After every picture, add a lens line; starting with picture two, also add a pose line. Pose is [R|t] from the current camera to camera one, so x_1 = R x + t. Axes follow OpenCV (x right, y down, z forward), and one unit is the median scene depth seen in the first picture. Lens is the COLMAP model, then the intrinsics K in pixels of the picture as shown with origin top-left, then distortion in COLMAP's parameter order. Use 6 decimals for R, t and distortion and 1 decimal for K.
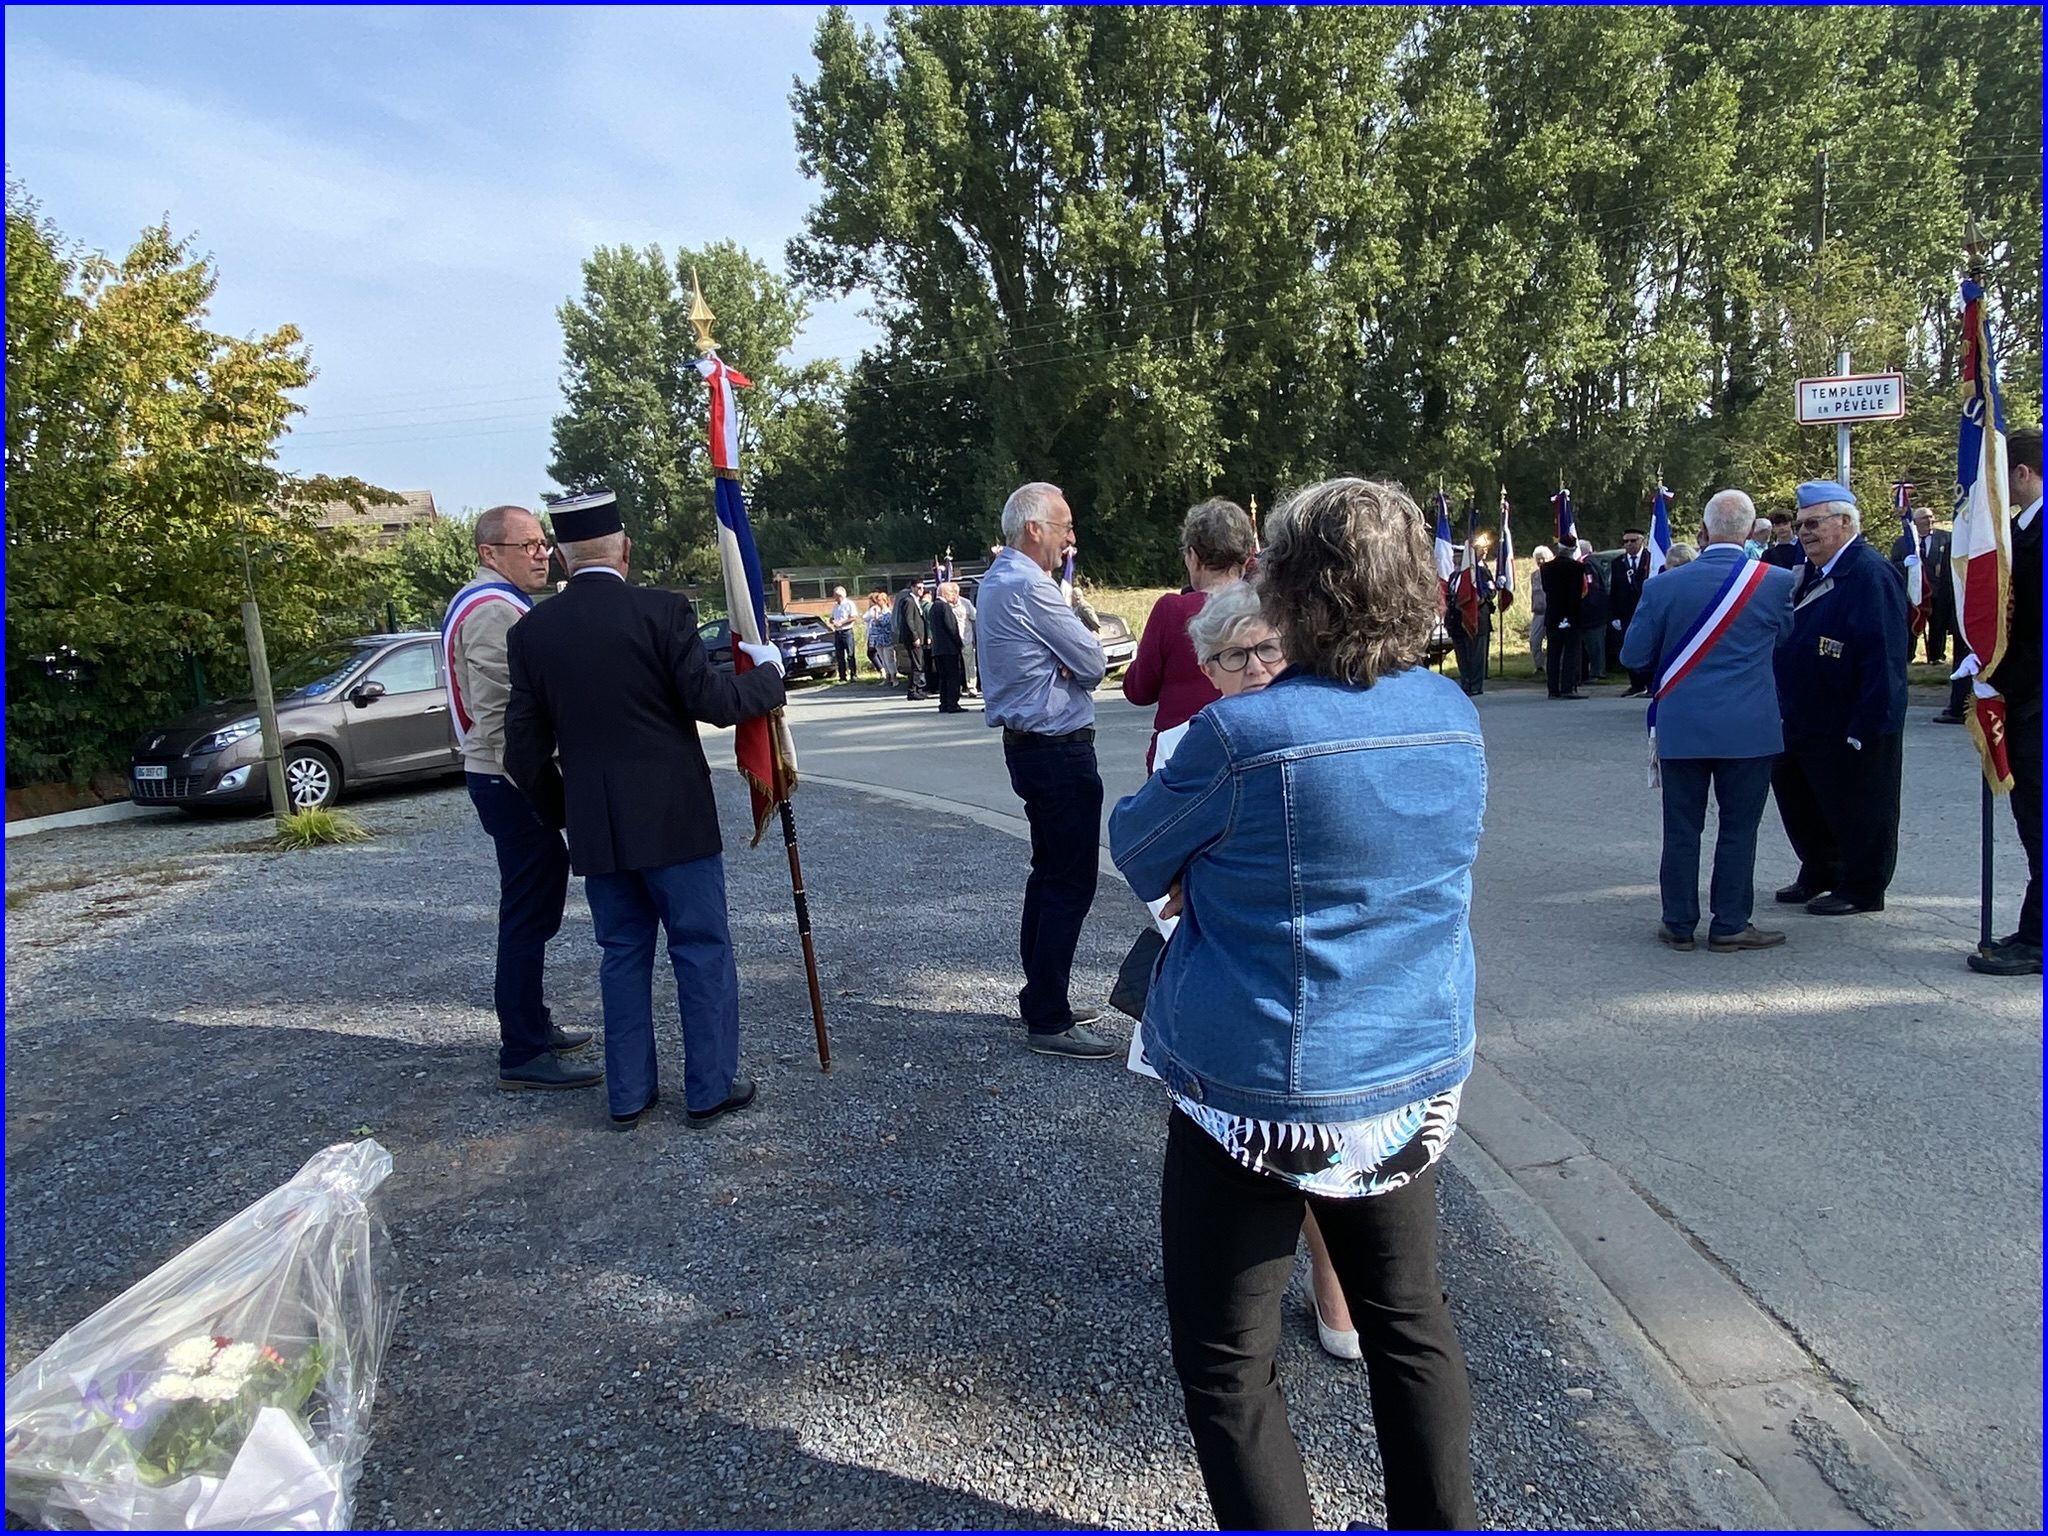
lens RADIAL K [[1407.4, 0, 1013.2], [0, 1407.4, 755.4], [0, 0, 1]] dist [0.082880, -0.106541]
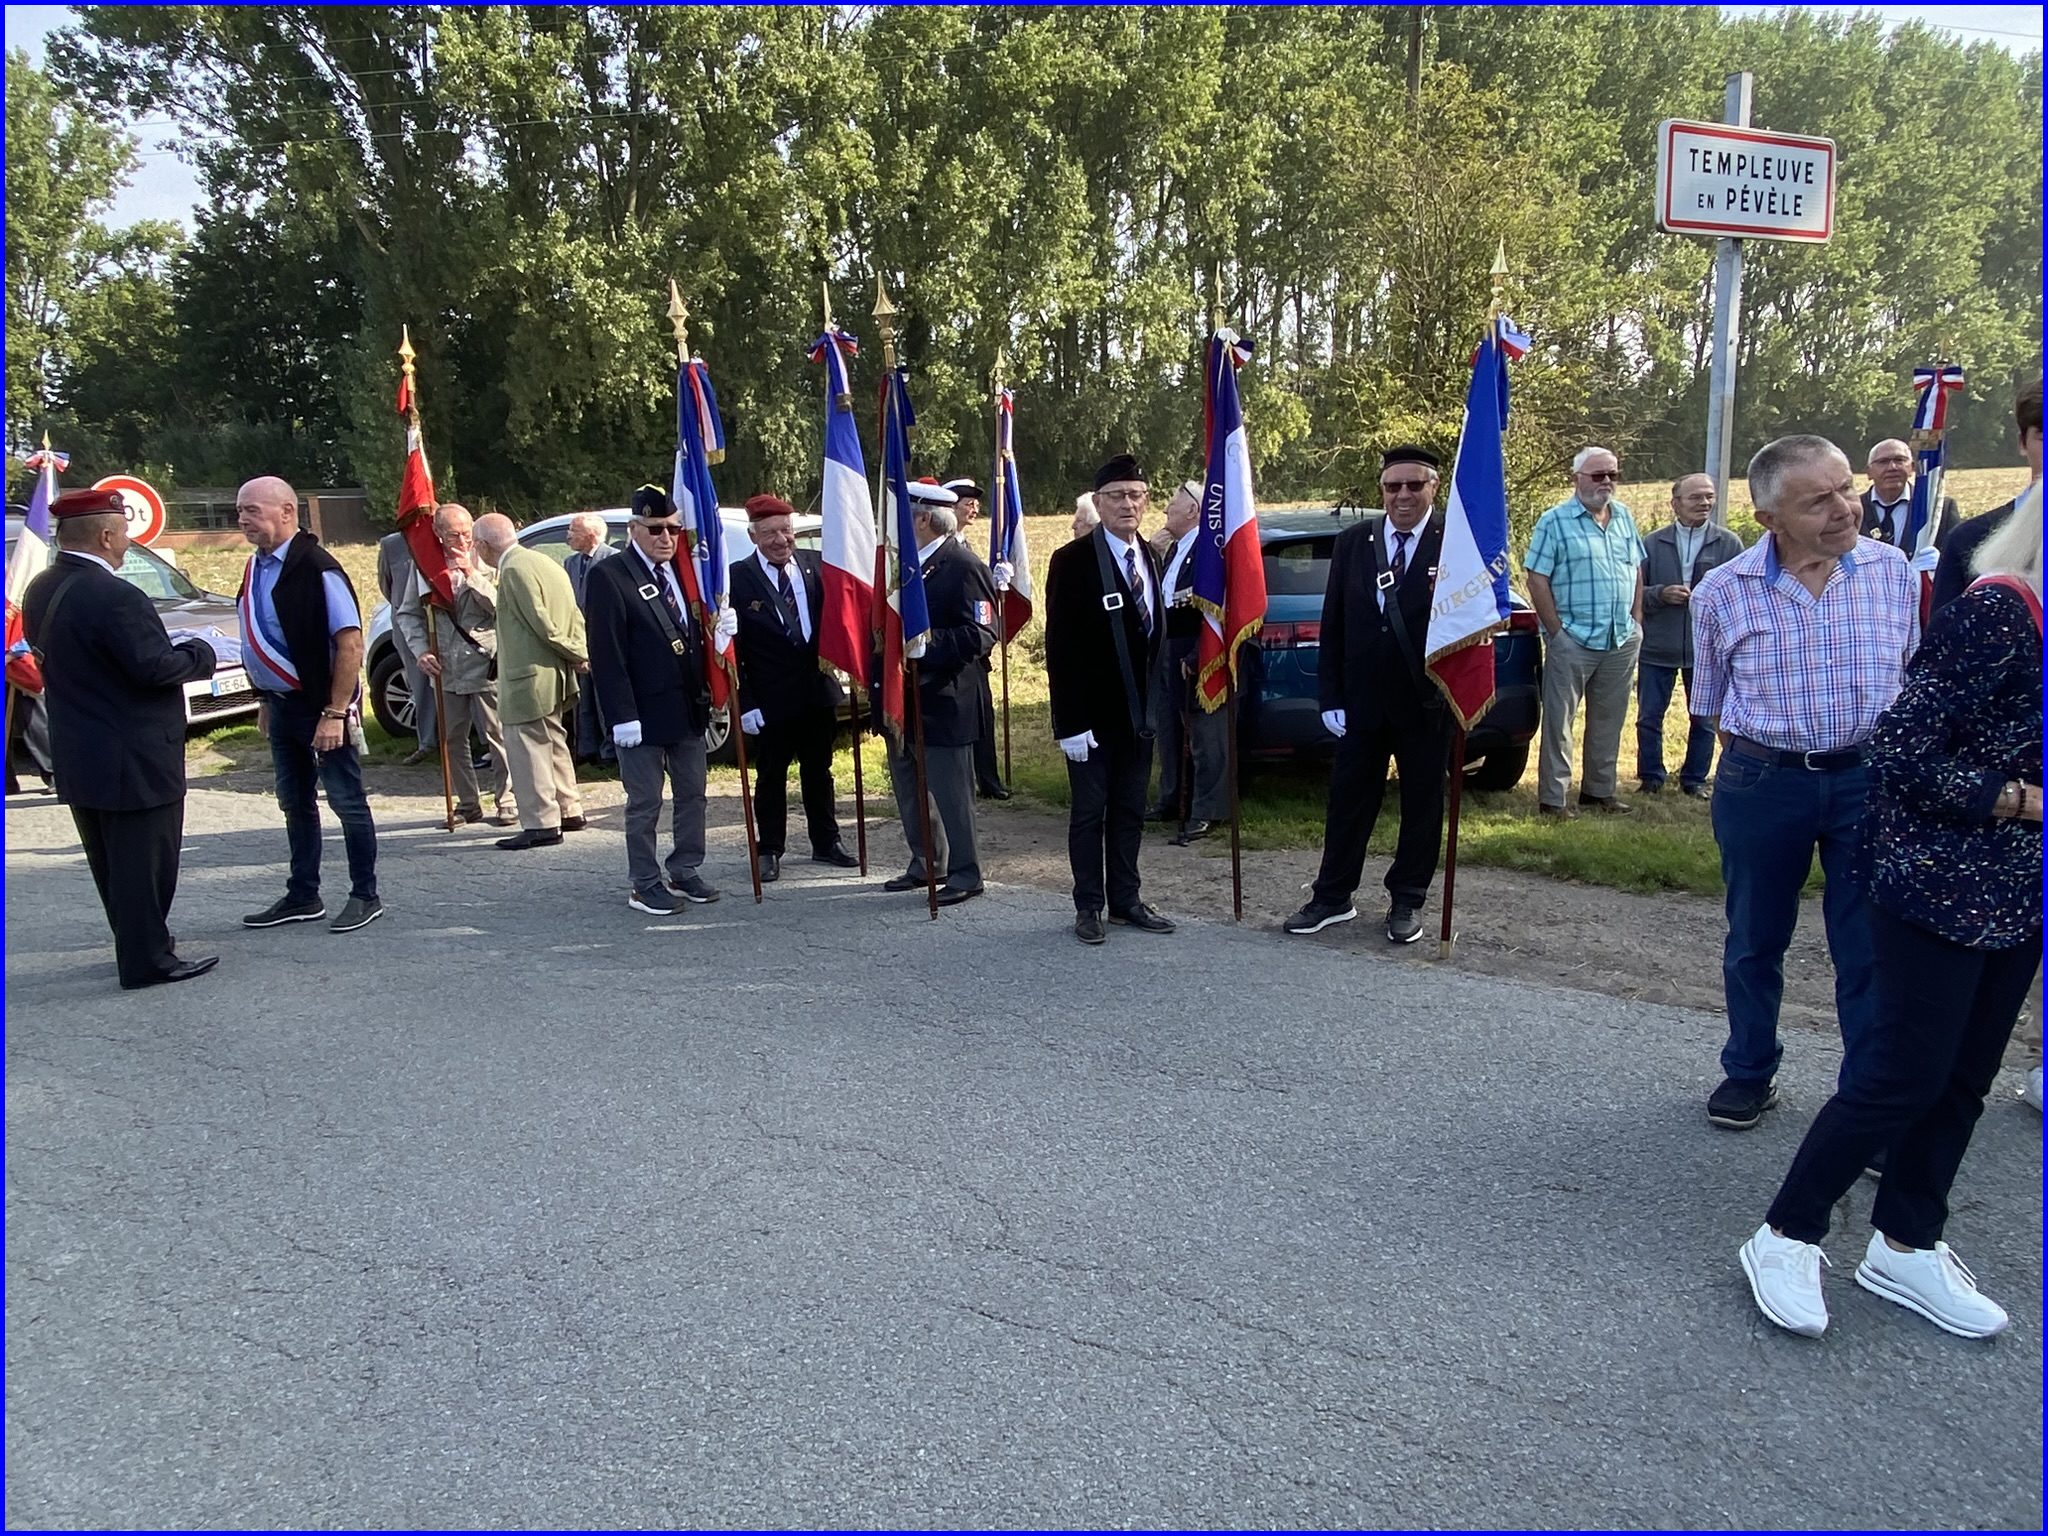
lens RADIAL K [[1407.4, 0, 1013.2], [0, 1407.4, 755.4], [0, 0, 1]] dist [0.082880, -0.106541]
pose [[0.939876, -0.021329, 0.340850, 0.050528], [0.008689, 0.999218, 0.038567, -0.021437], [-0.341406, -0.033287, 0.939326, 0.153377]]
